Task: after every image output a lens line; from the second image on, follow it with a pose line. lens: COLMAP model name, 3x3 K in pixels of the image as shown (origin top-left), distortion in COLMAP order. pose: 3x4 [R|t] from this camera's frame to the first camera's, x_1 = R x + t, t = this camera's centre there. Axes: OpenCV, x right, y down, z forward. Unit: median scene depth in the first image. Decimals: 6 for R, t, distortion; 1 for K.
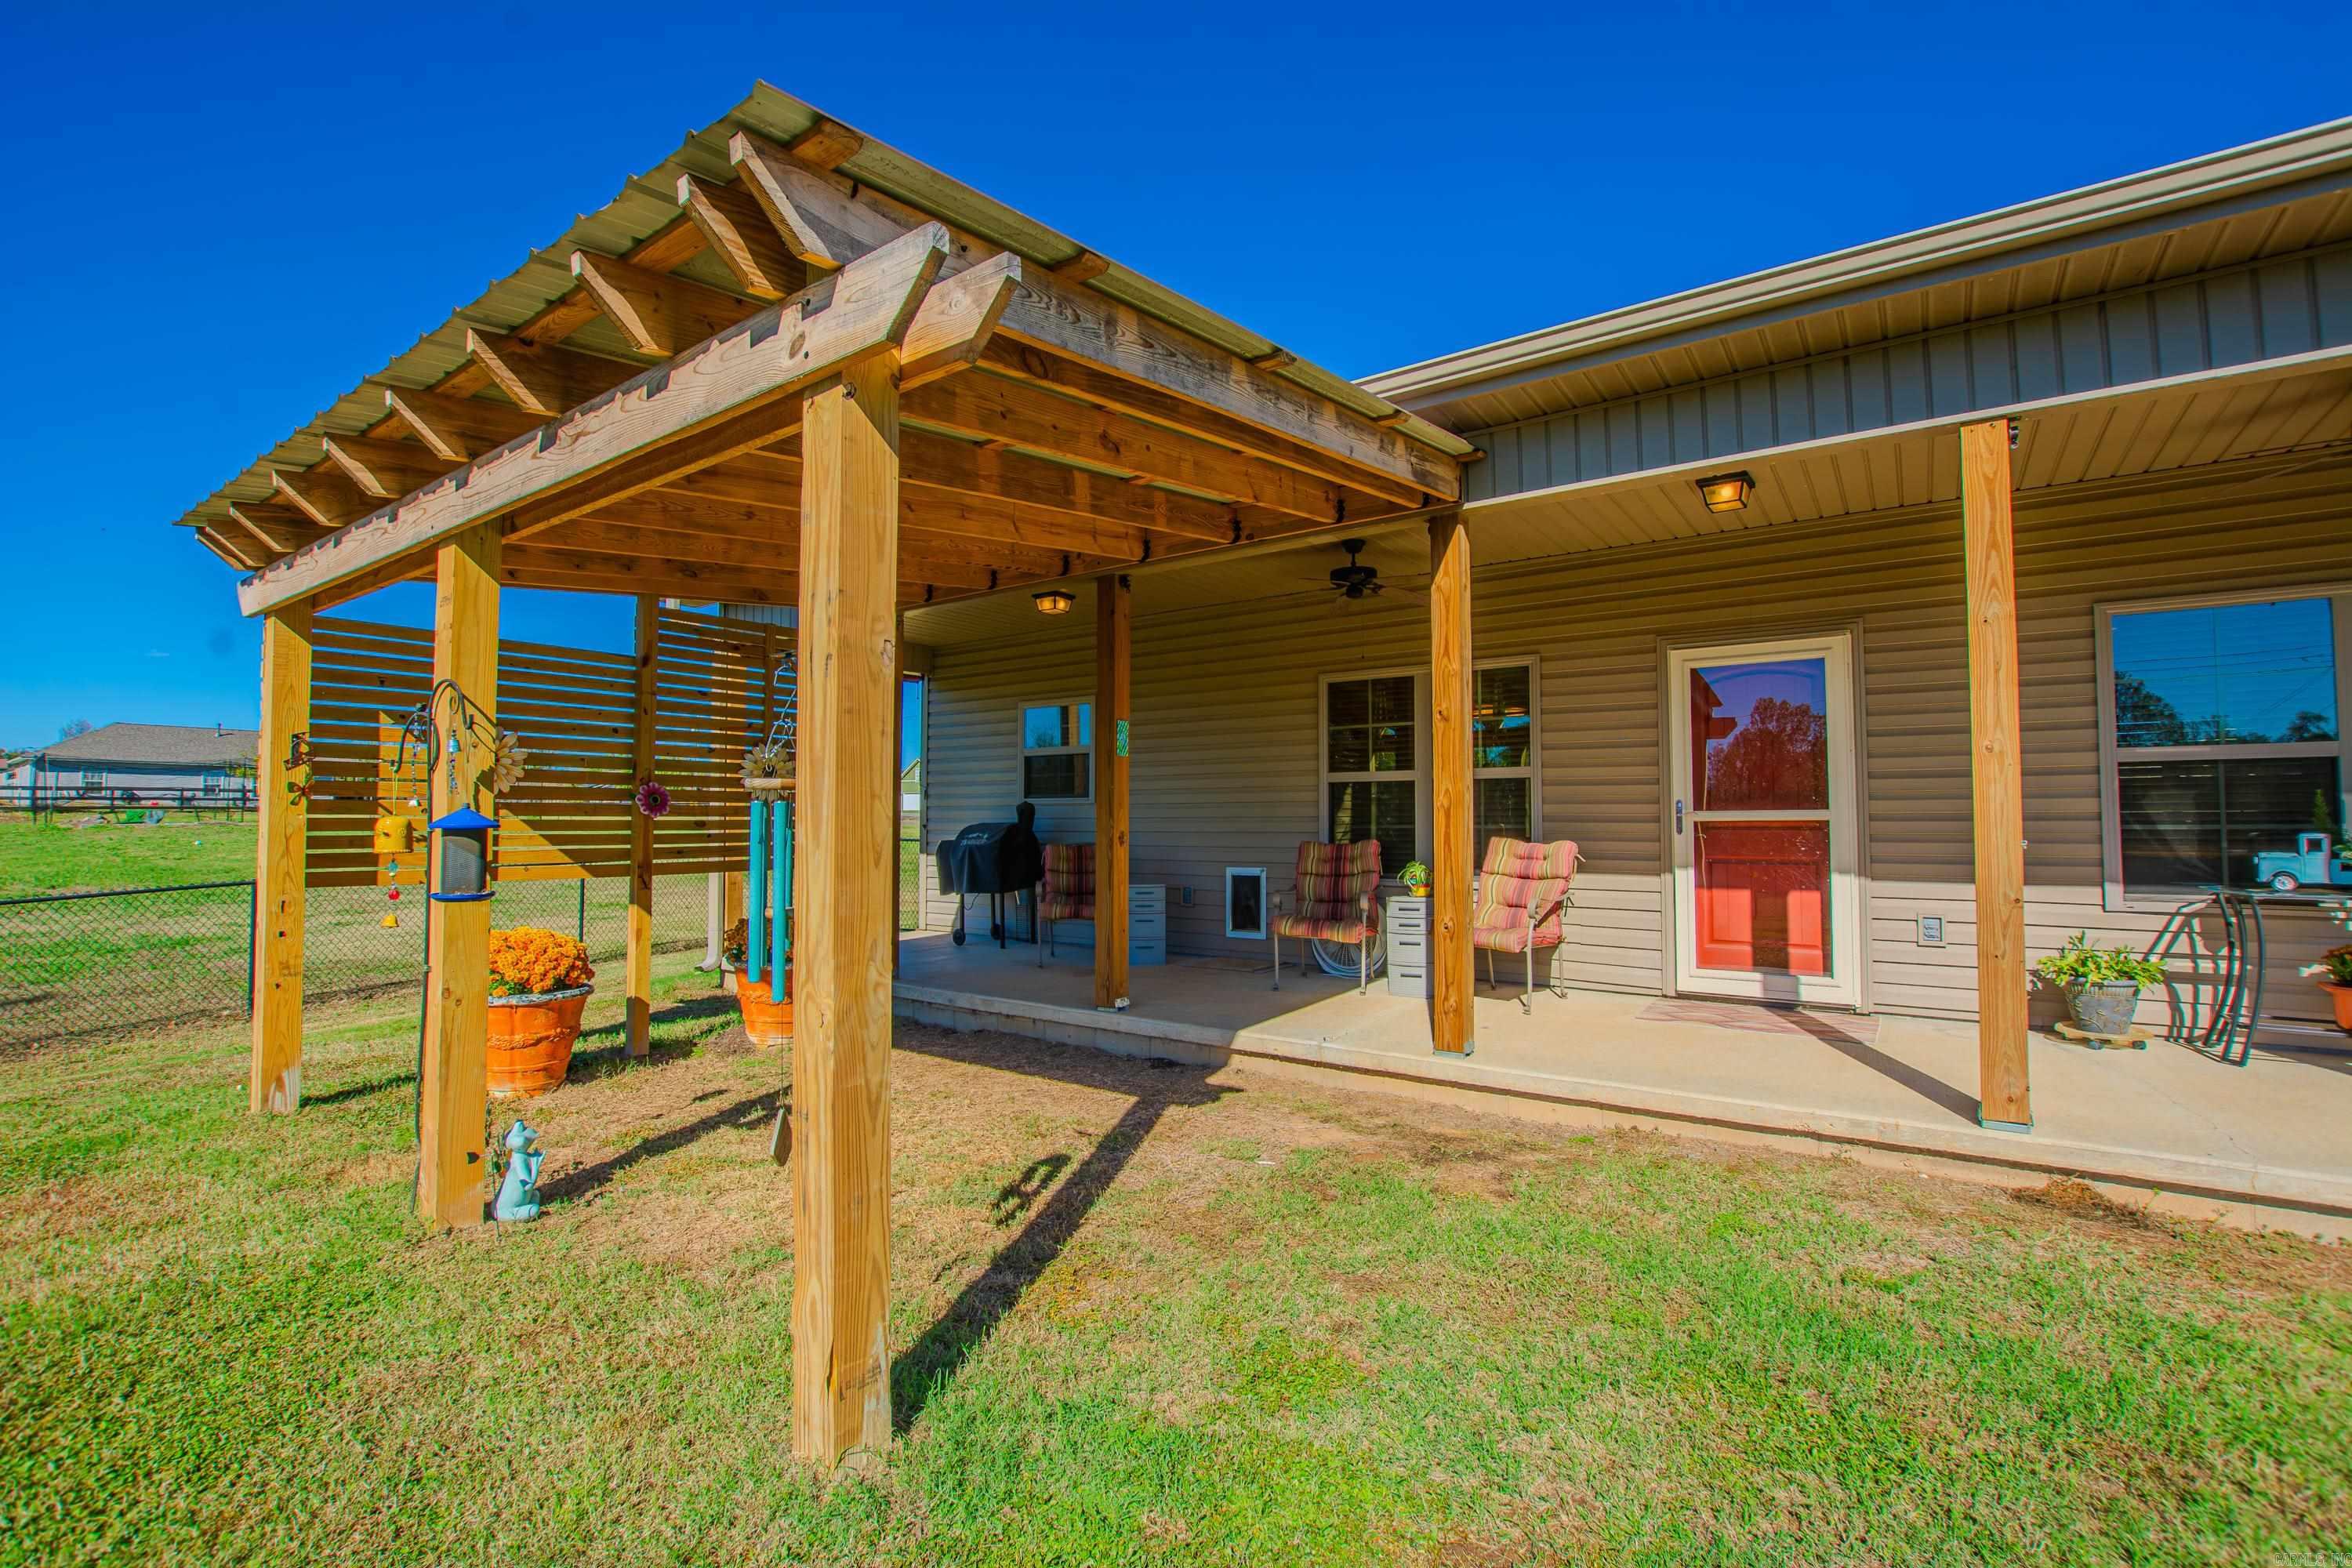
lens RADIAL K [[1043.3, 0, 1189.7], [0, 1043.3, 775.1], [0, 0, 1]] dist [-0.032264, 0.000245]
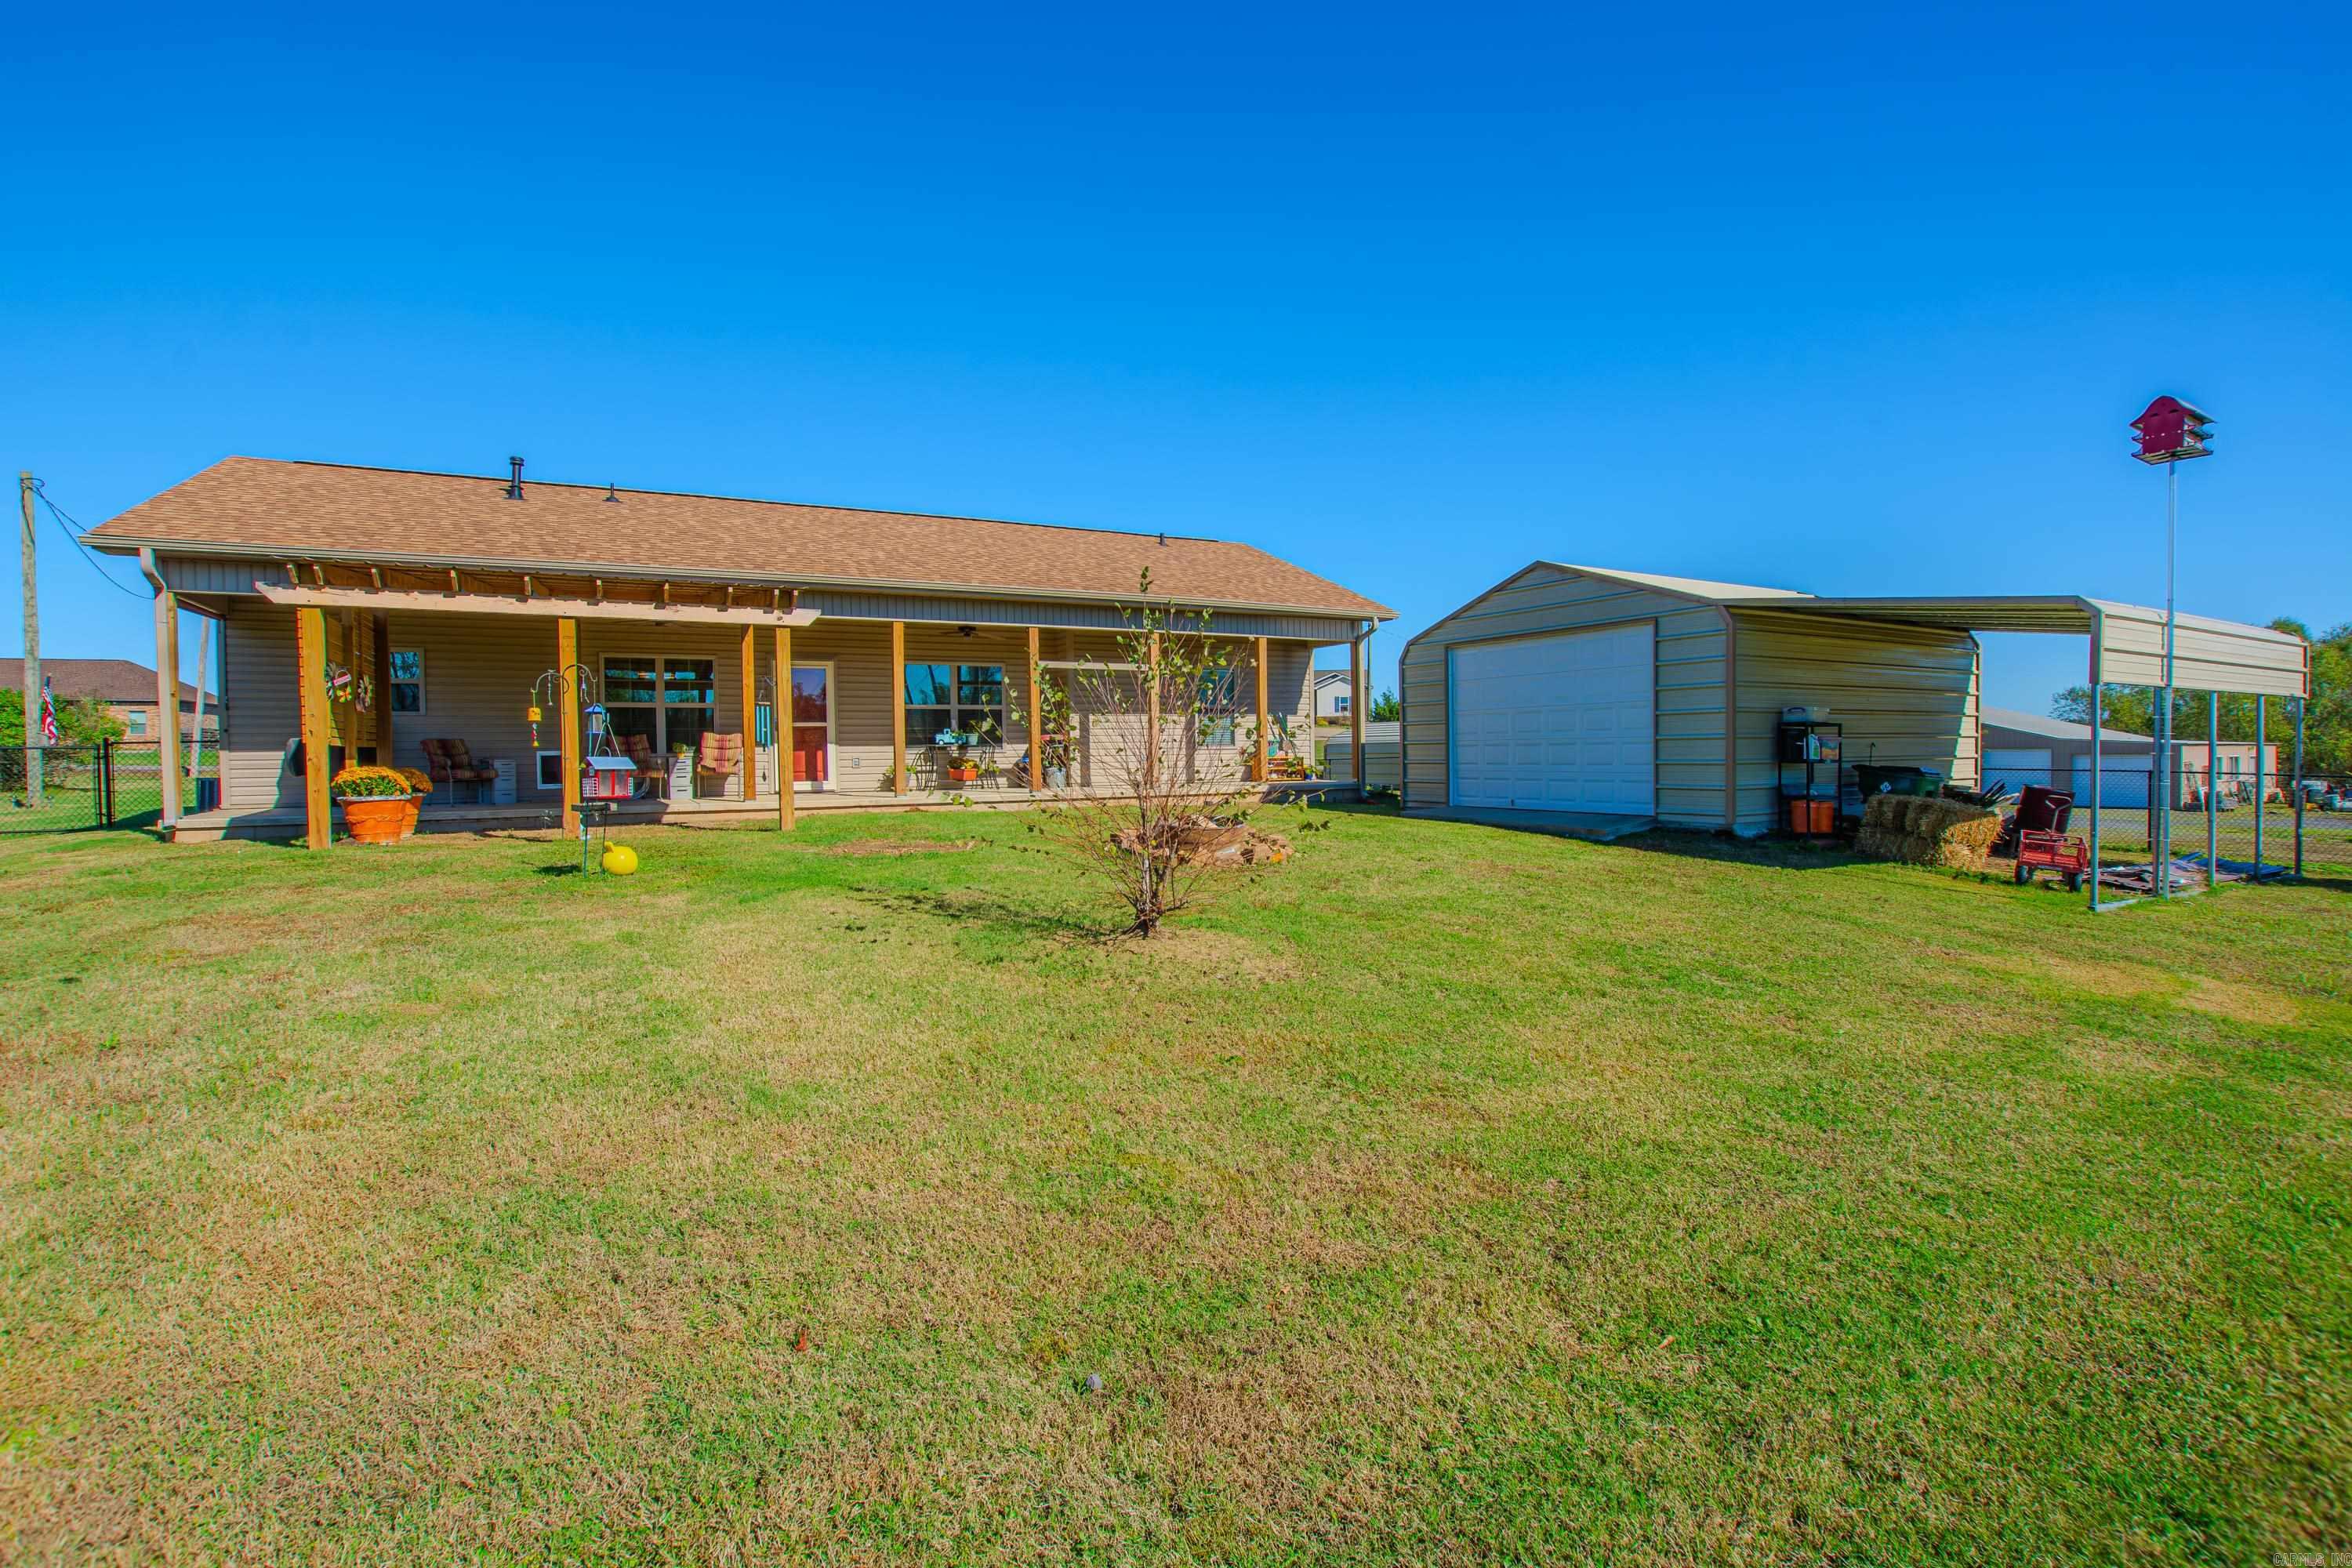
lens RADIAL K [[1043.3, 0, 1189.7], [0, 1043.3, 775.1], [0, 0, 1]] dist [-0.032264, 0.000245]
pose [[0.420842, -0.022568, 0.906853, -1.564996], [-0.030297, 0.998783, 0.038915, 0.036349], [-0.906628, -0.043852, 0.419646, -1.126727]]
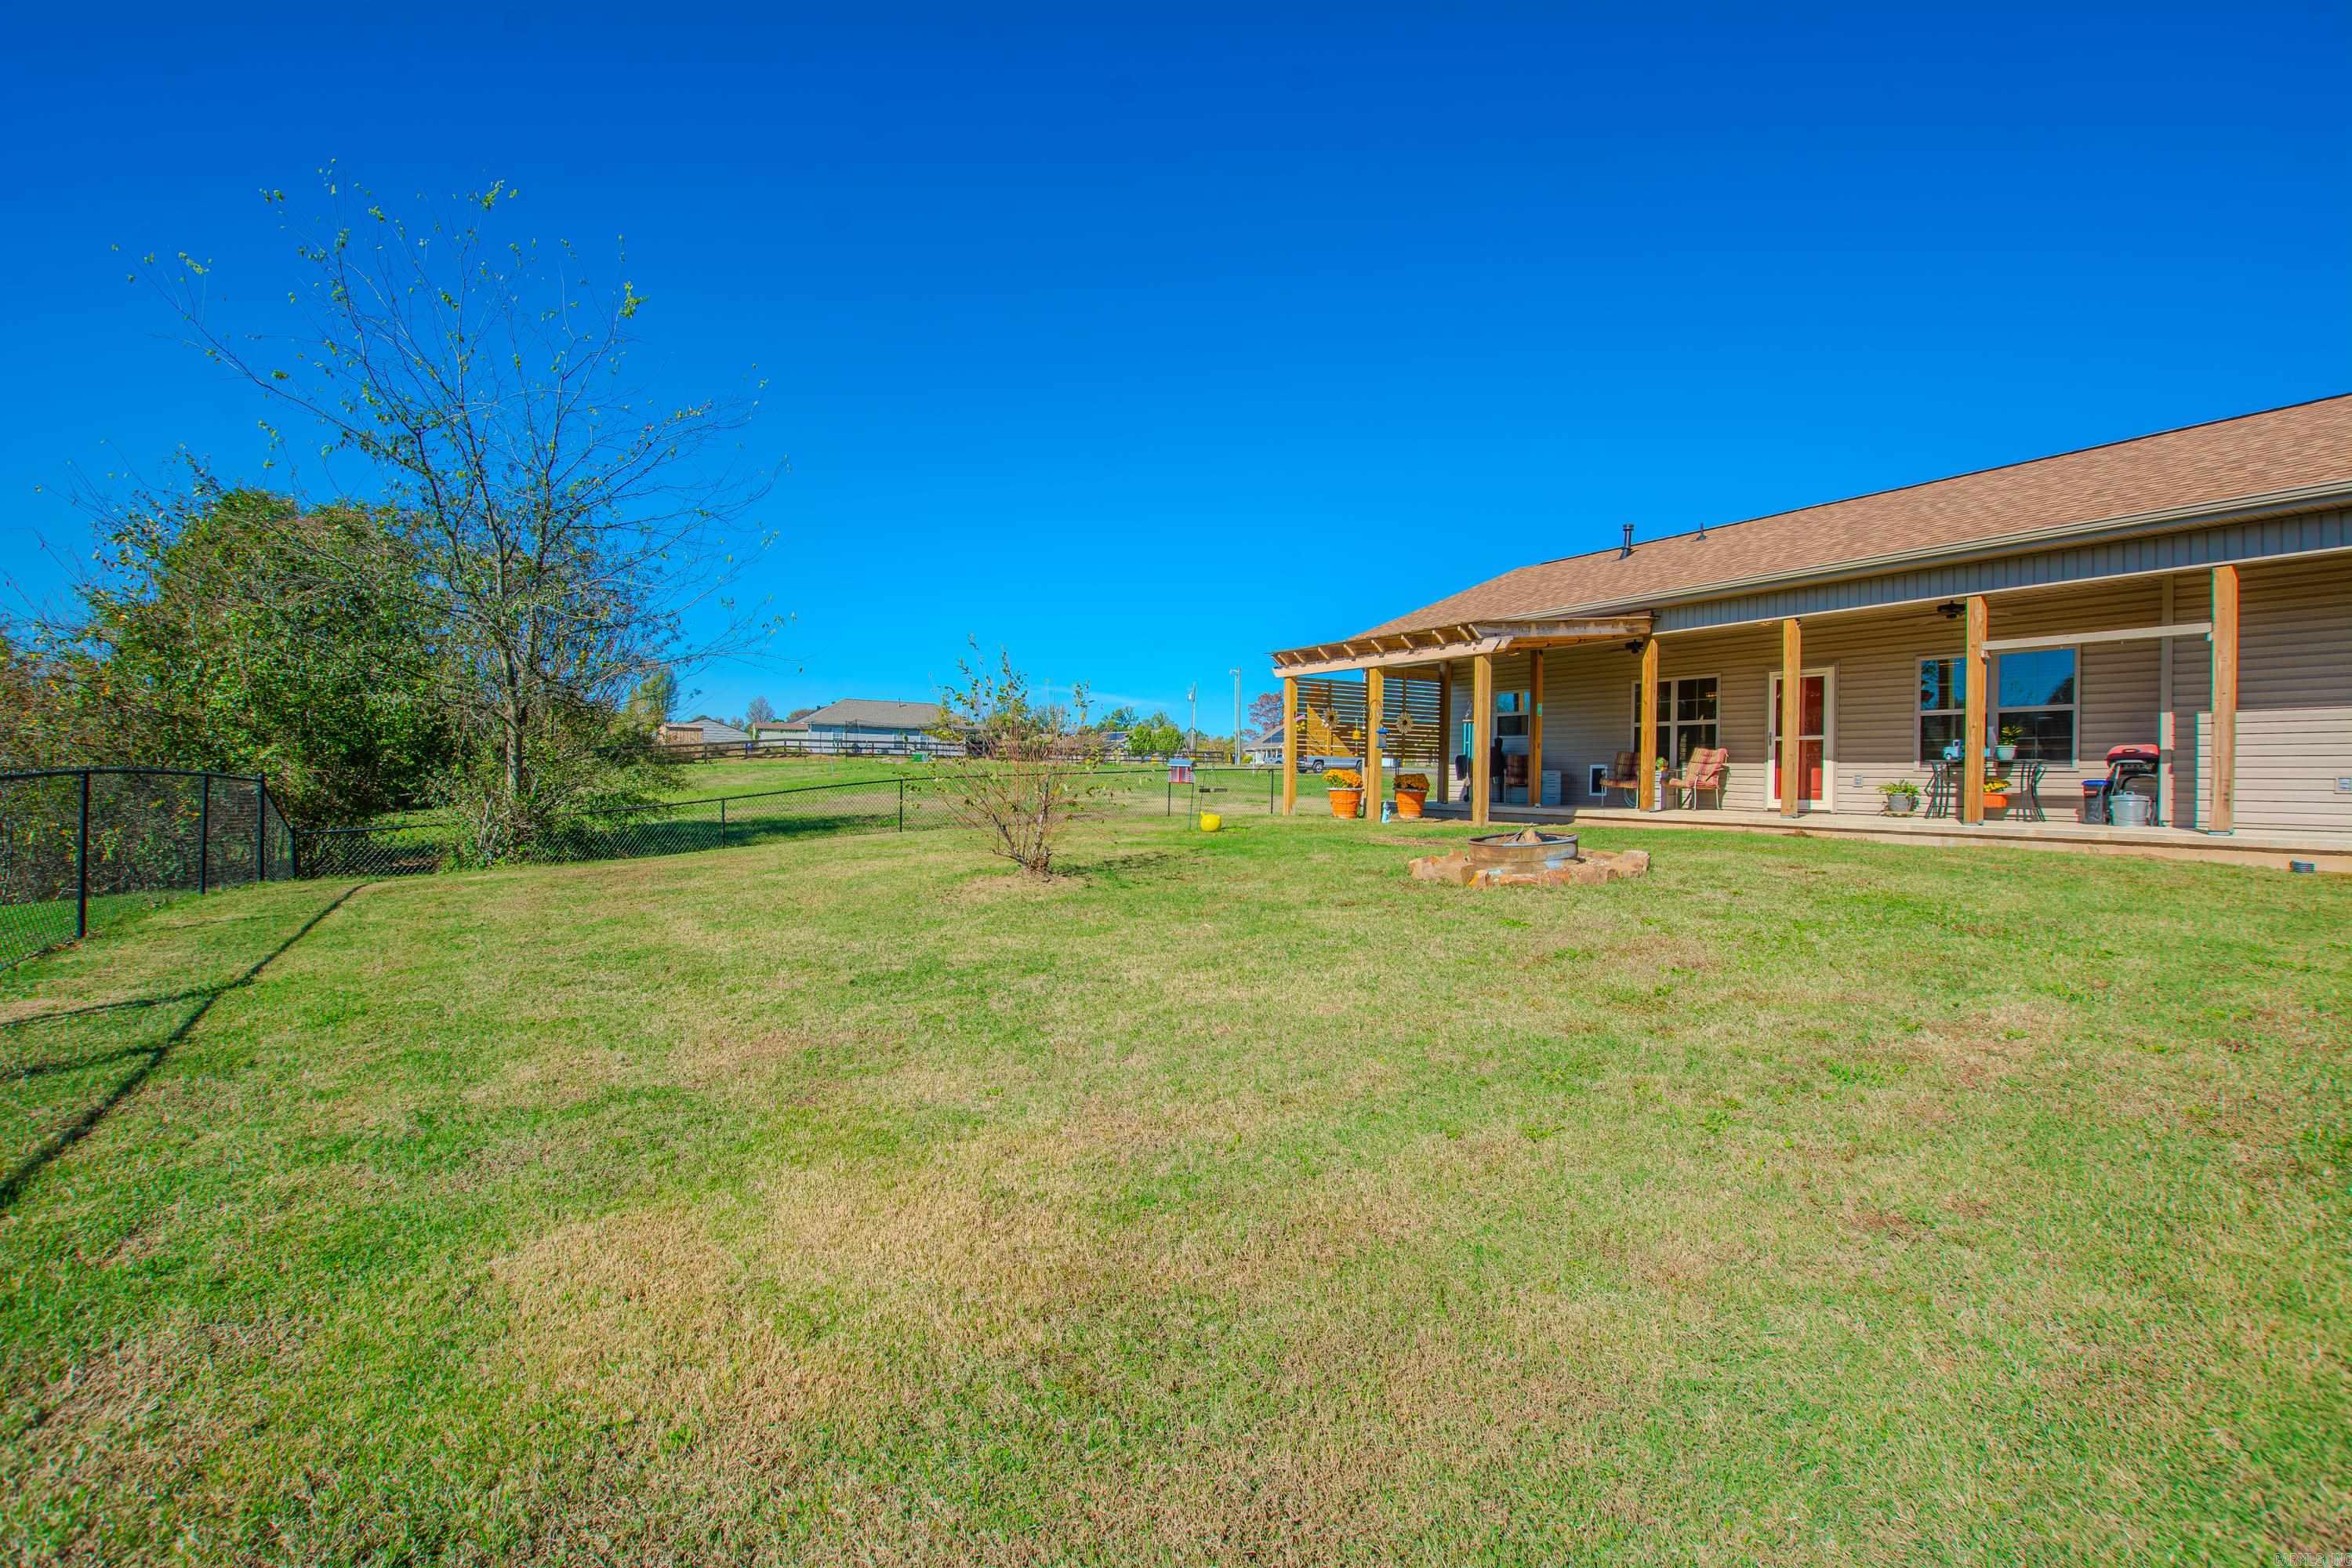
lens RADIAL K [[1043.3, 0, 1189.7], [0, 1043.3, 775.1], [0, 0, 1]] dist [-0.032264, 0.000245]
pose [[0.914610, 0.014908, -0.404063, 0.211005], [0.000435, 0.999283, 0.037852, 0.034368], [0.404338, -0.034796, 0.913948, -1.964613]]
